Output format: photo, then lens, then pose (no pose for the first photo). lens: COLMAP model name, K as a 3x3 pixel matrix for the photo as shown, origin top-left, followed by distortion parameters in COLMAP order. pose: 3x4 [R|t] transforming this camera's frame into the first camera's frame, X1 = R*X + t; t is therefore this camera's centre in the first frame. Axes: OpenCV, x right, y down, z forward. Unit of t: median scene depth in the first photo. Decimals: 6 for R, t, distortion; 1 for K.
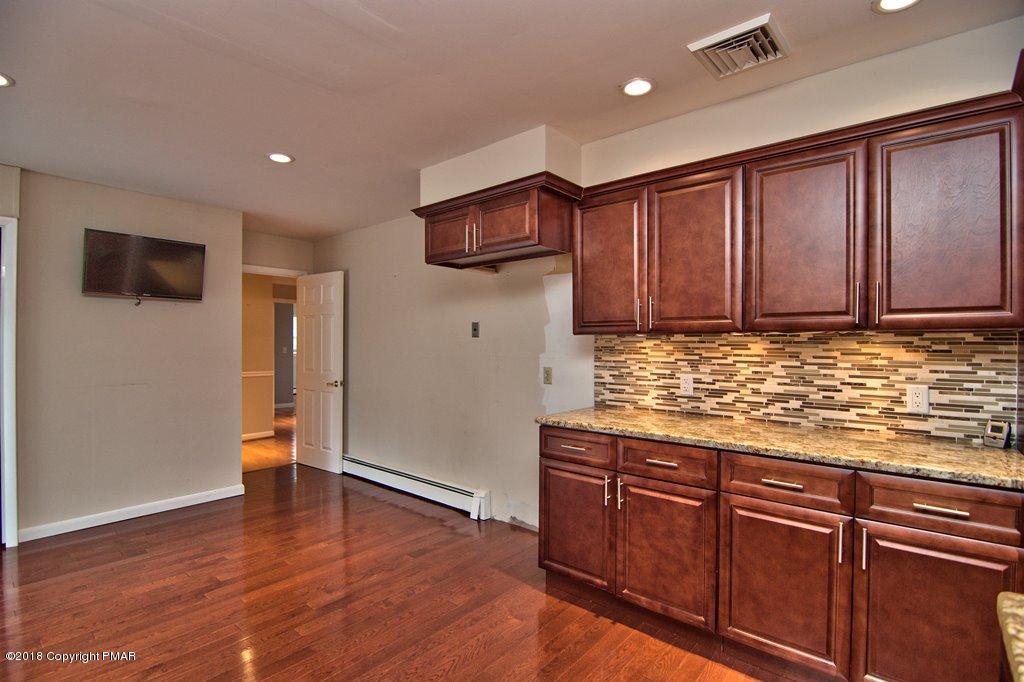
lens RADIAL K [[487.7, 0, 508.9], [0, 487.7, 345.2], [0, 0, 1]] dist [-0.004565, -0.011027]
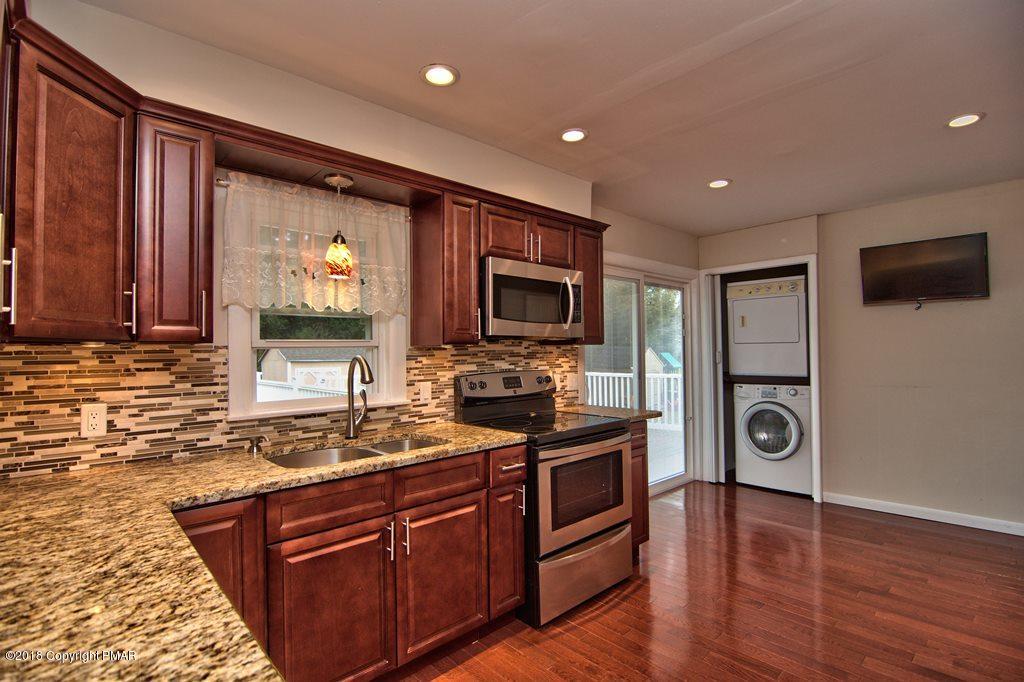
lens RADIAL K [[487.7, 0, 508.9], [0, 487.7, 345.2], [0, 0, 1]] dist [-0.004565, -0.011027]
pose [[-0.115987, -0.013737, -0.993156, 0.485401], [0.012733, 0.999802, -0.015316, -0.003567], [0.993169, -0.014423, -0.115789, 0.381226]]
